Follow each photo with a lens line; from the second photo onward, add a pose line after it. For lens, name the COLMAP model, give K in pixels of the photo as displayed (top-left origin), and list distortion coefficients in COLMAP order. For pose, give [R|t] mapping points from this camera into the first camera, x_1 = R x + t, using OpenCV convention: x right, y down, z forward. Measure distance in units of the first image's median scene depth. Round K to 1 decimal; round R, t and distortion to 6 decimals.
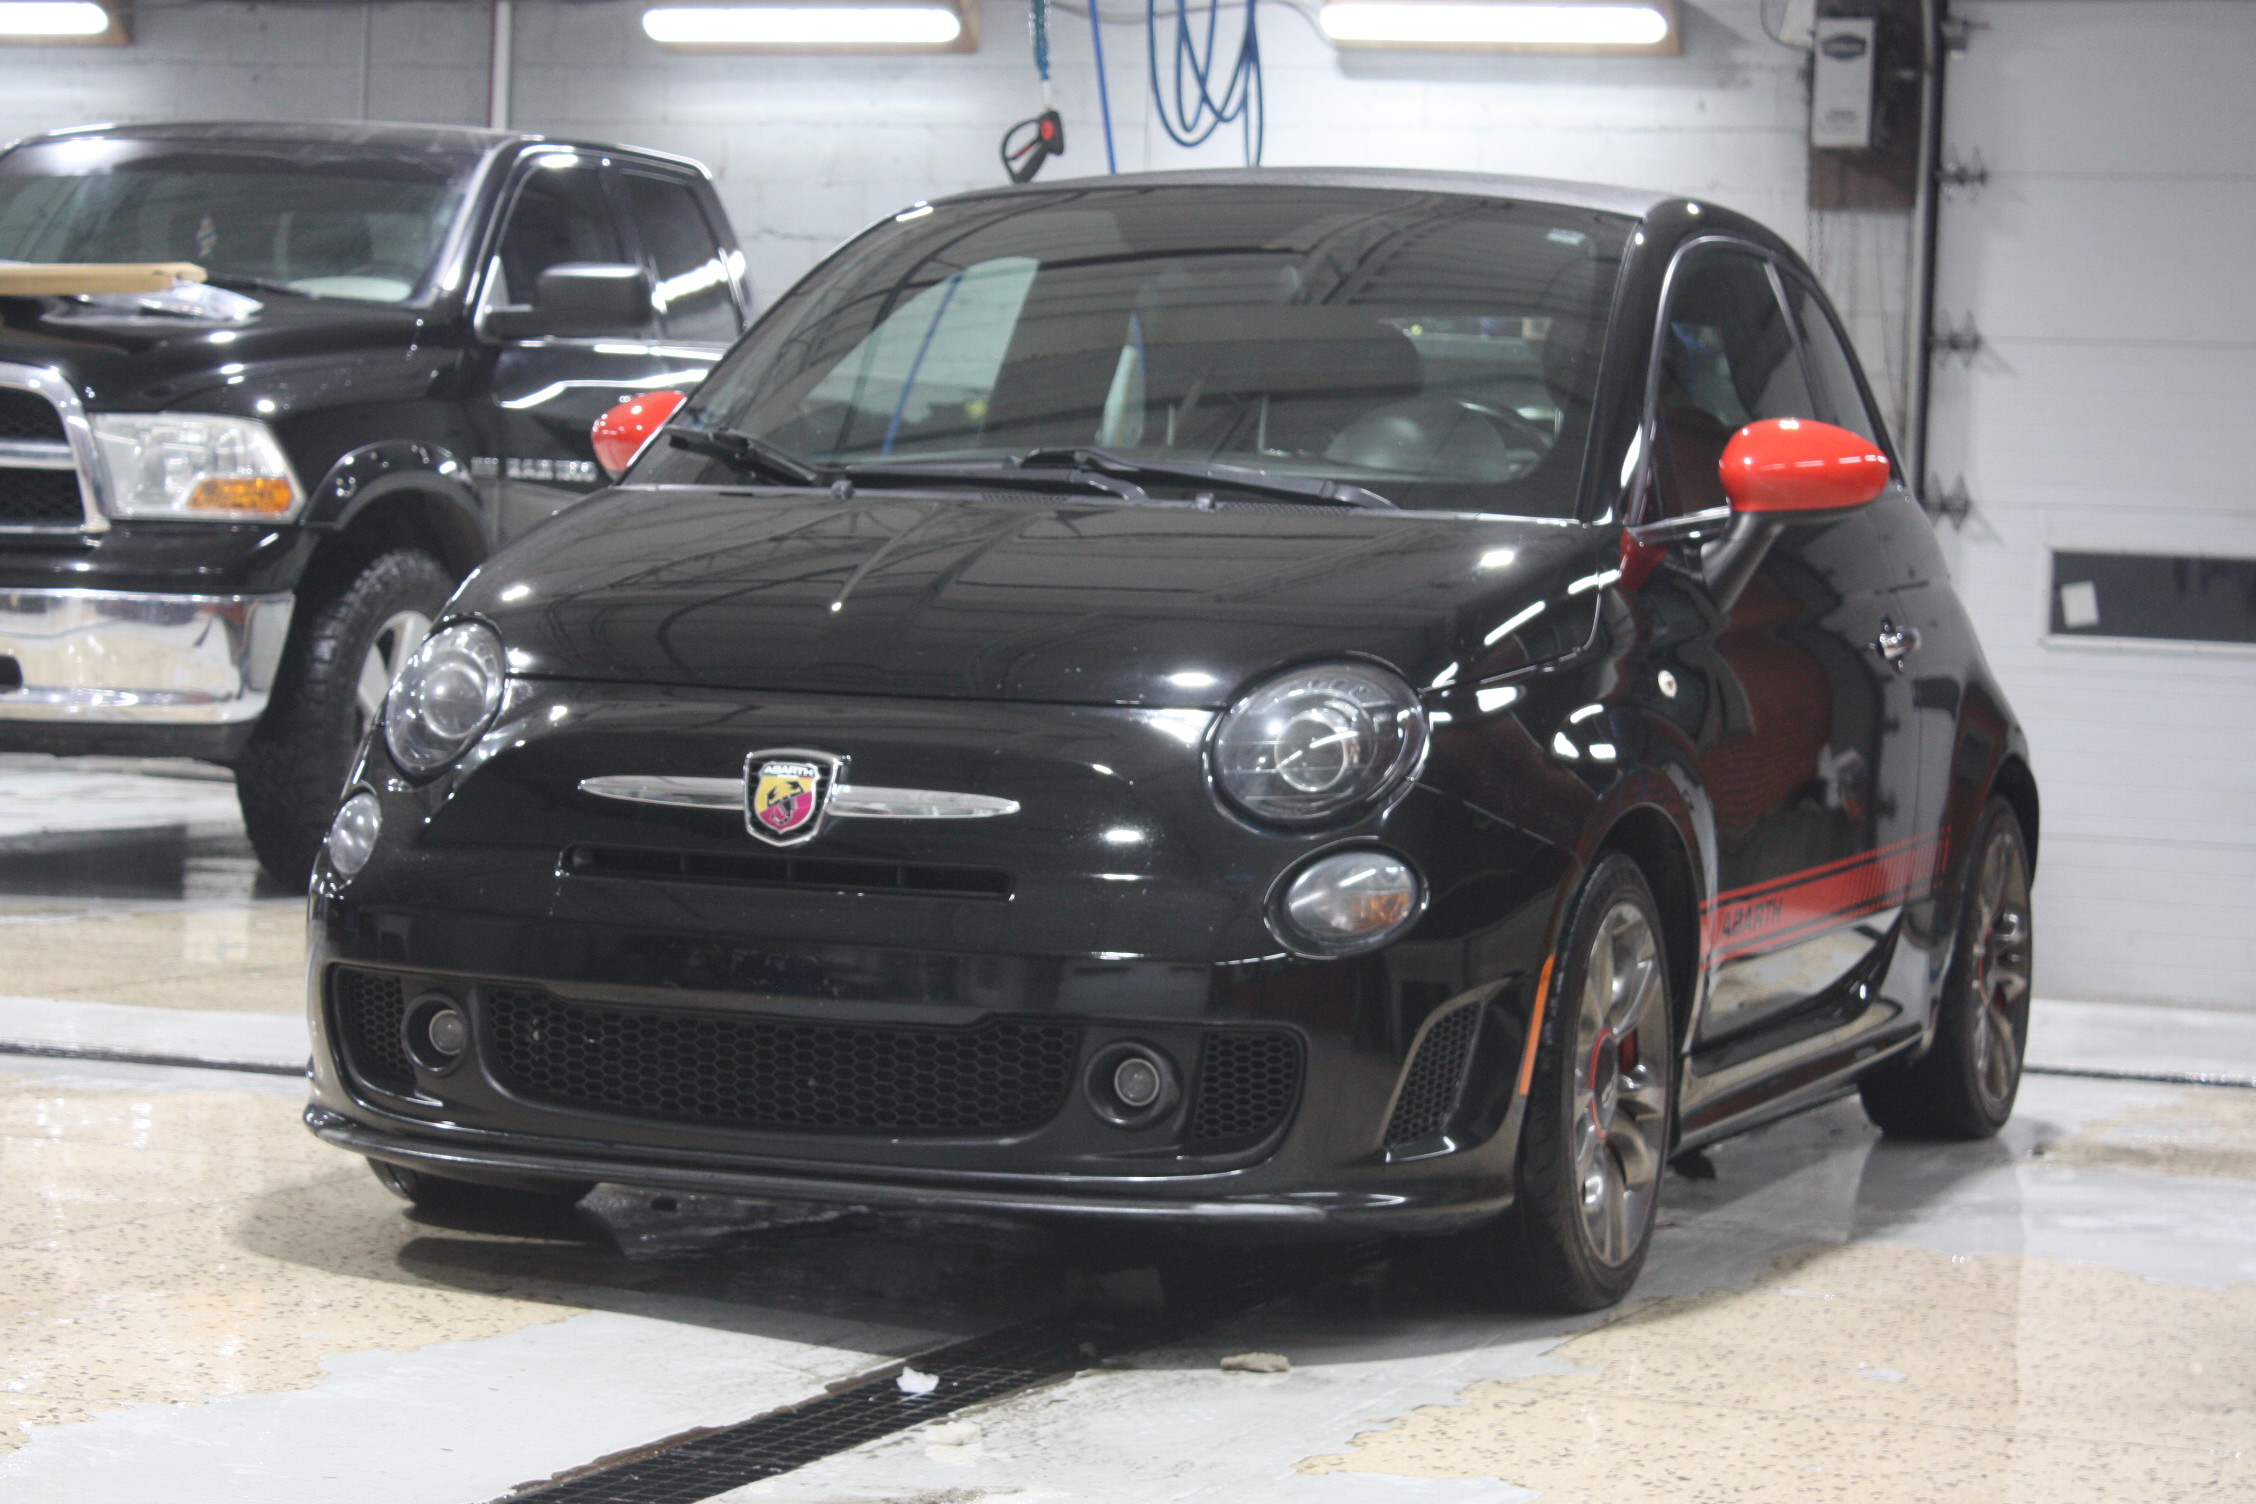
lens RADIAL K [[5442.0, 0, 1128.0], [0, 5442.0, 752.0], [0, 0, 1]] dist [0.071139, 0.003415]
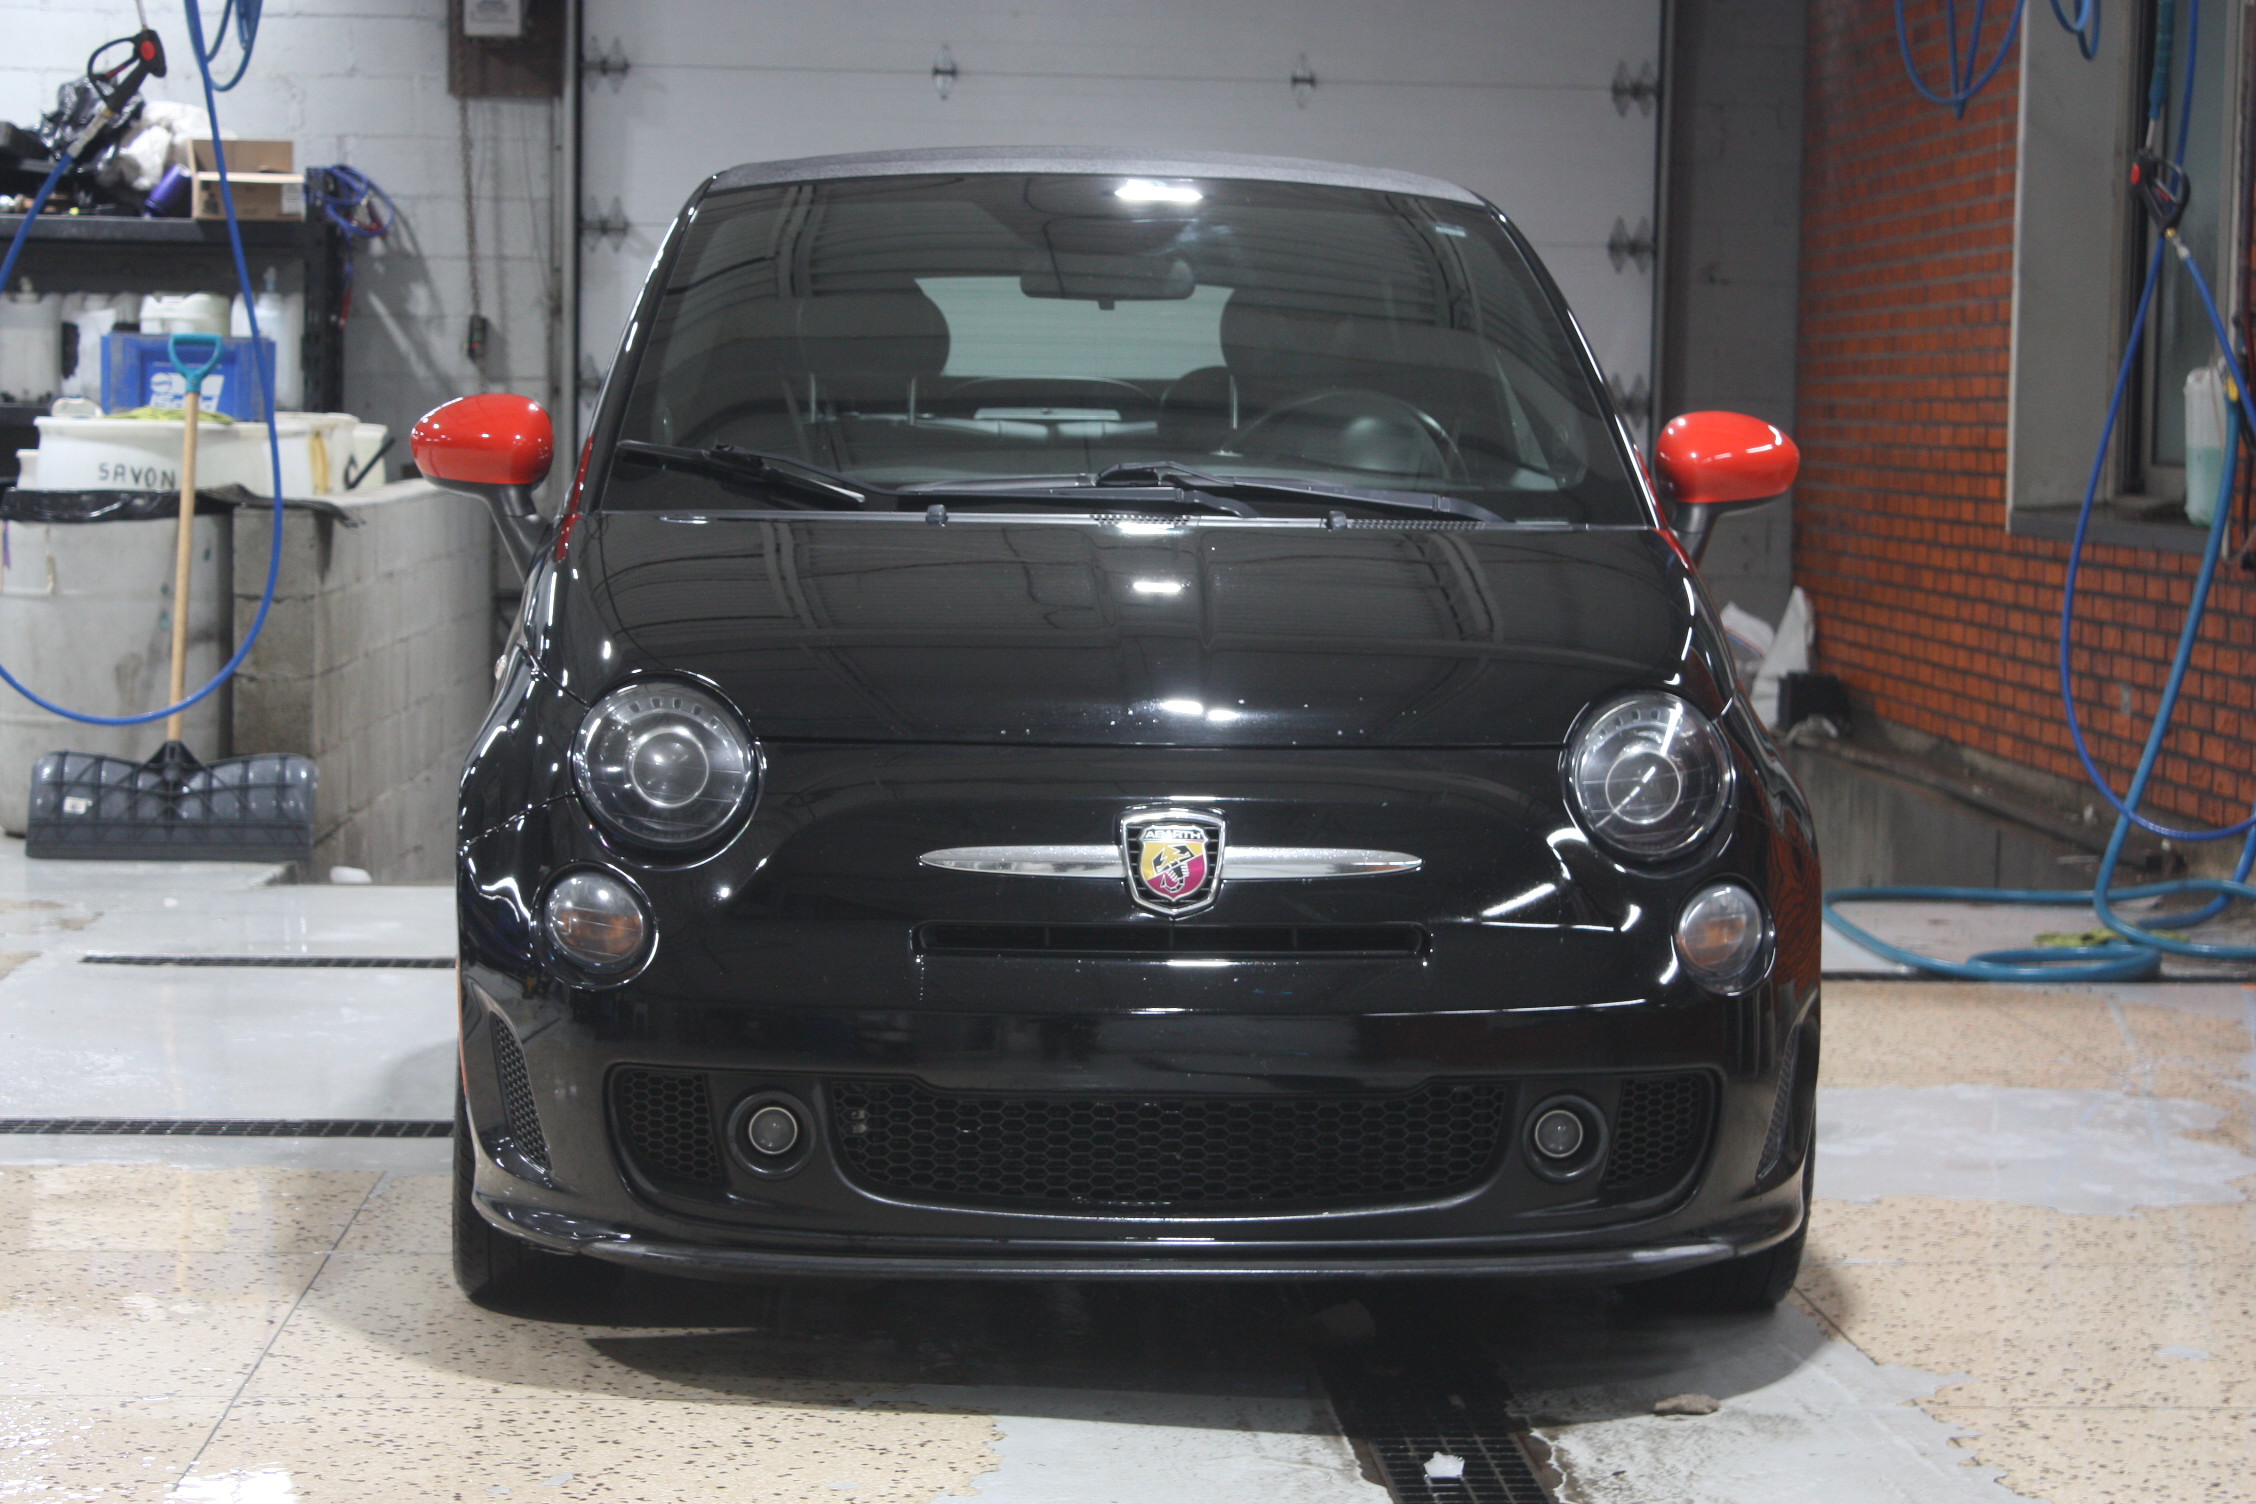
lens RADIAL K [[5082.5, 0, 1128.0], [0, 5082.5, 752.0], [0, 0, 1]] dist [0.004926, -0.439095]
pose [[0.898482, -0.051462, 0.435984, -0.445396], [0.031231, 0.998082, 0.053447, -0.057326], [-0.437898, -0.034405, 0.898366, 0.199880]]
